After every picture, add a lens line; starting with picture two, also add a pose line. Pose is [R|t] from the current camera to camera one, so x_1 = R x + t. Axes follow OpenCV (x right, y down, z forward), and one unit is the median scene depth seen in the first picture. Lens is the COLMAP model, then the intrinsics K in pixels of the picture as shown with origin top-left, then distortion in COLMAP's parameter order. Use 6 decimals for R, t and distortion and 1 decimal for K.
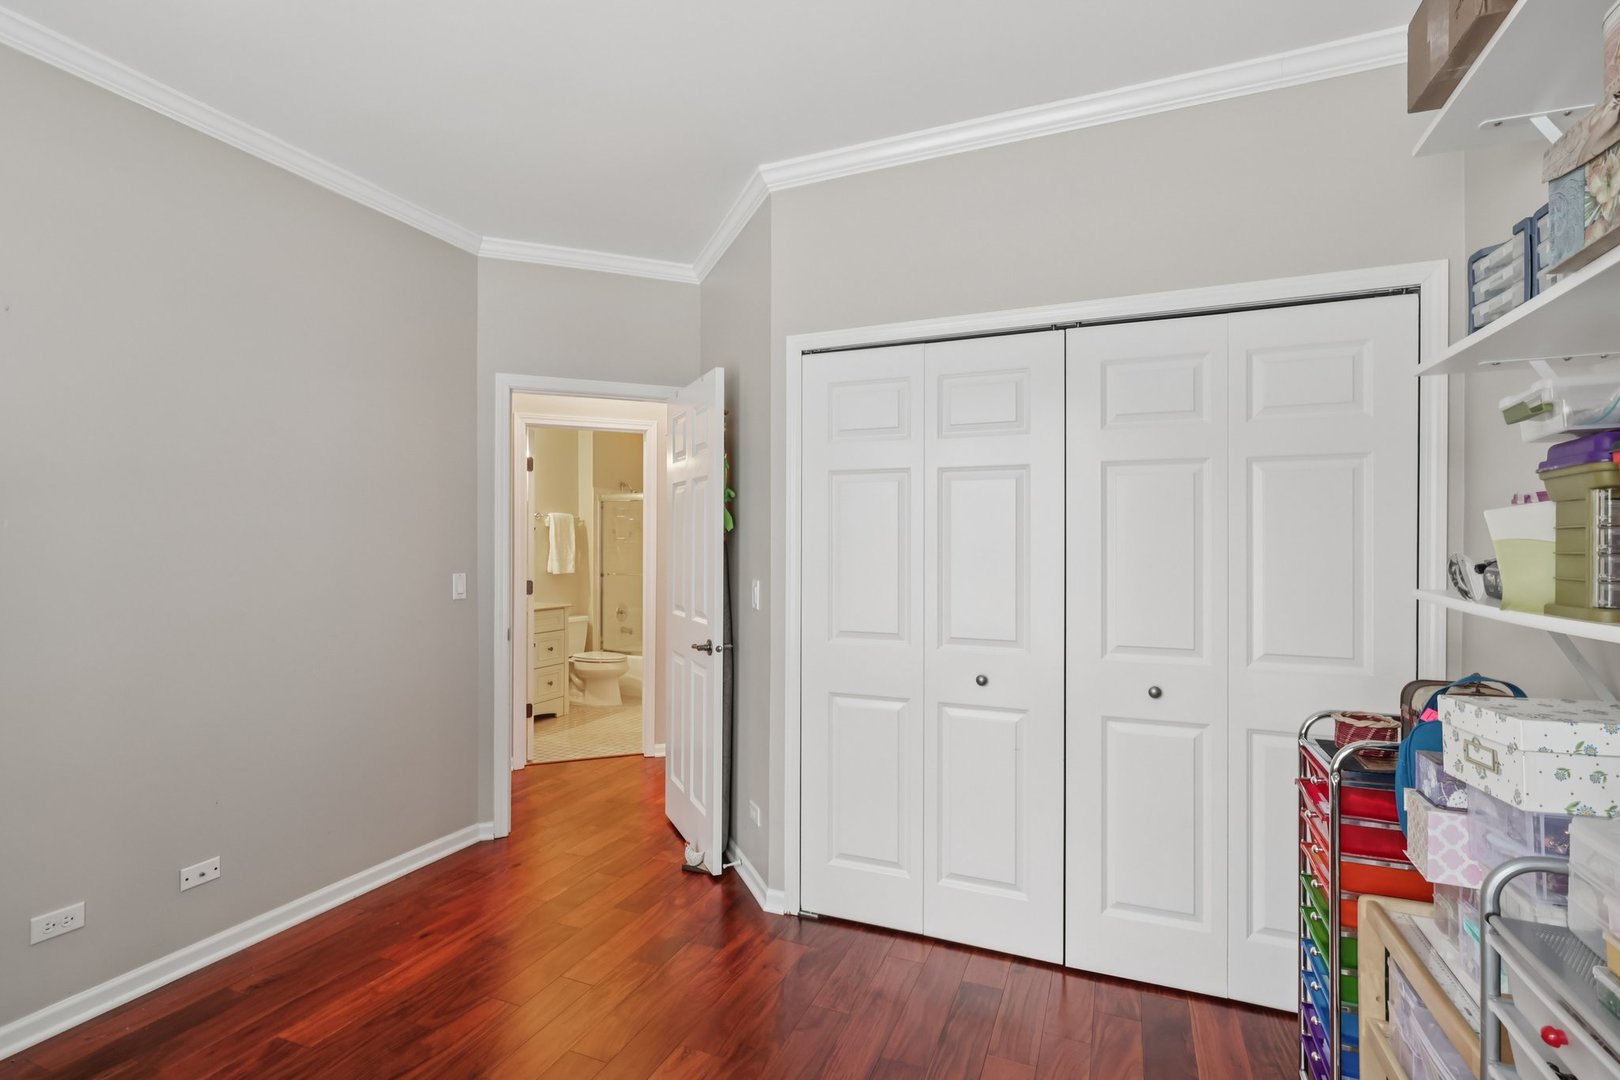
lens RADIAL K [[749.3, 0, 809.3], [0, 749.3, 542.8], [0, 0, 1]] dist [-0.000413, -0.000039]
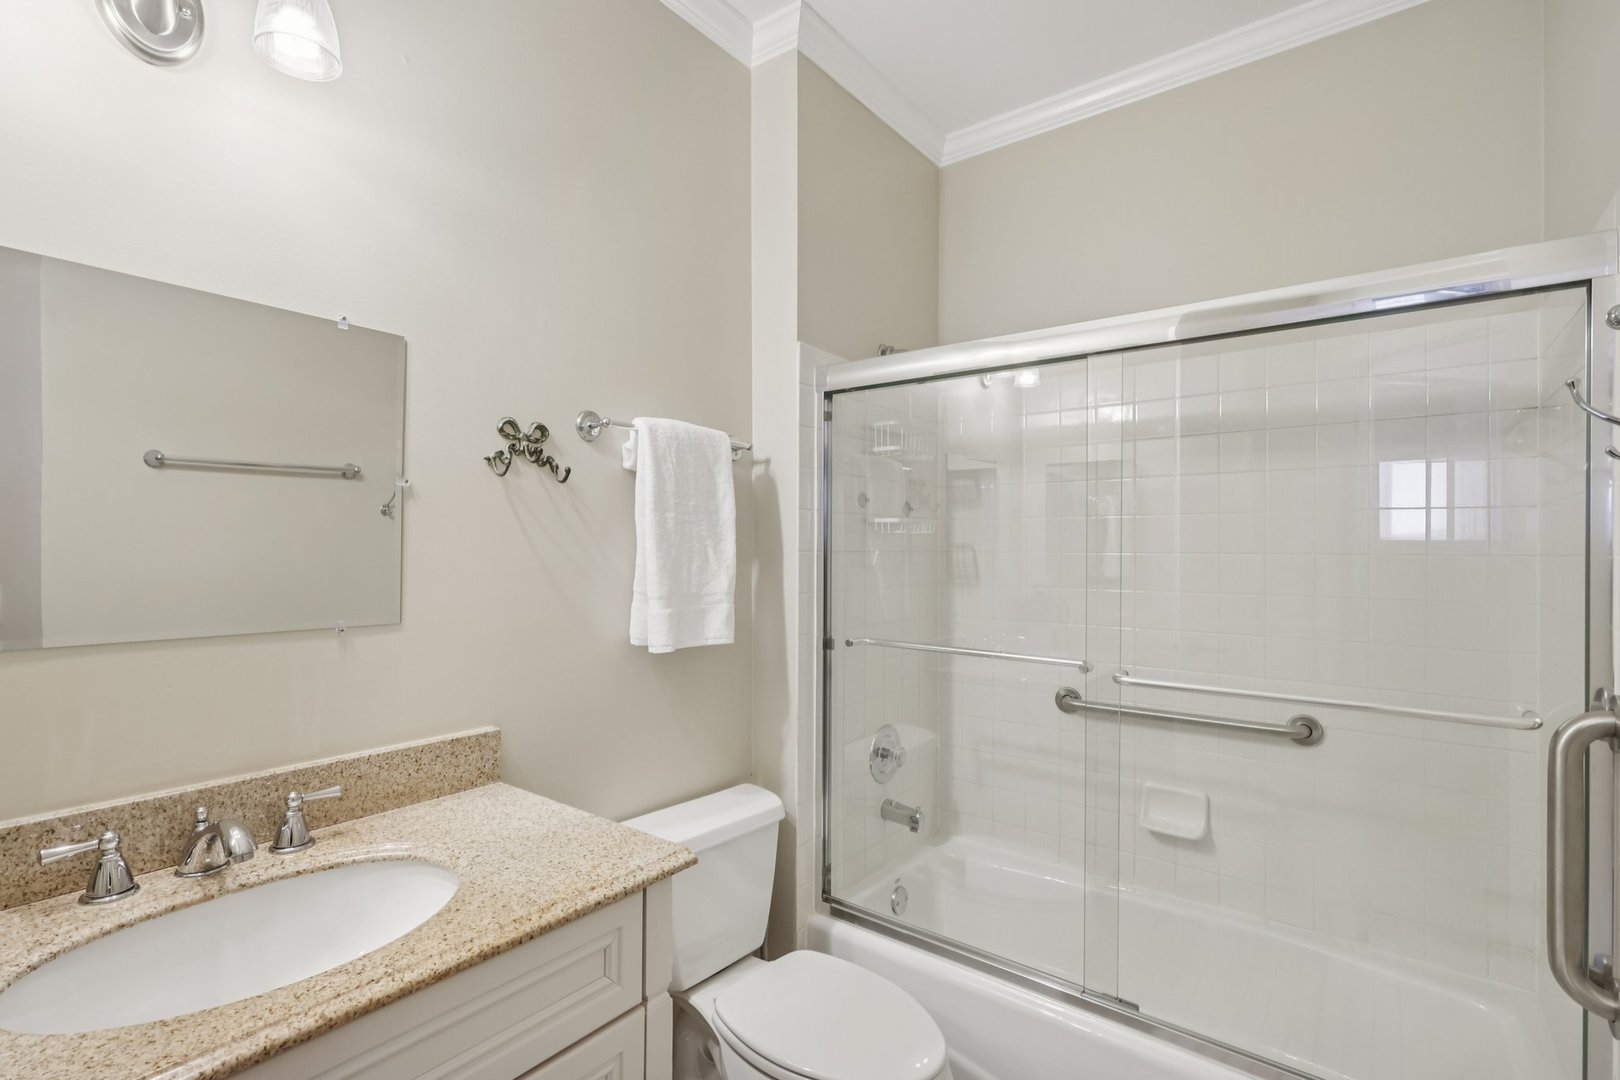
lens RADIAL K [[749.3, 0, 810.4], [0, 749.3, 546.1], [0, 0, 1]] dist [-0.000413, -0.000039]
pose [[0.965112, -0.002810, -0.261823, -0.210093], [0.002334, 0.999995, -0.002127, 0.005381], [0.261828, 0.001441, 0.965113, 0.729120]]
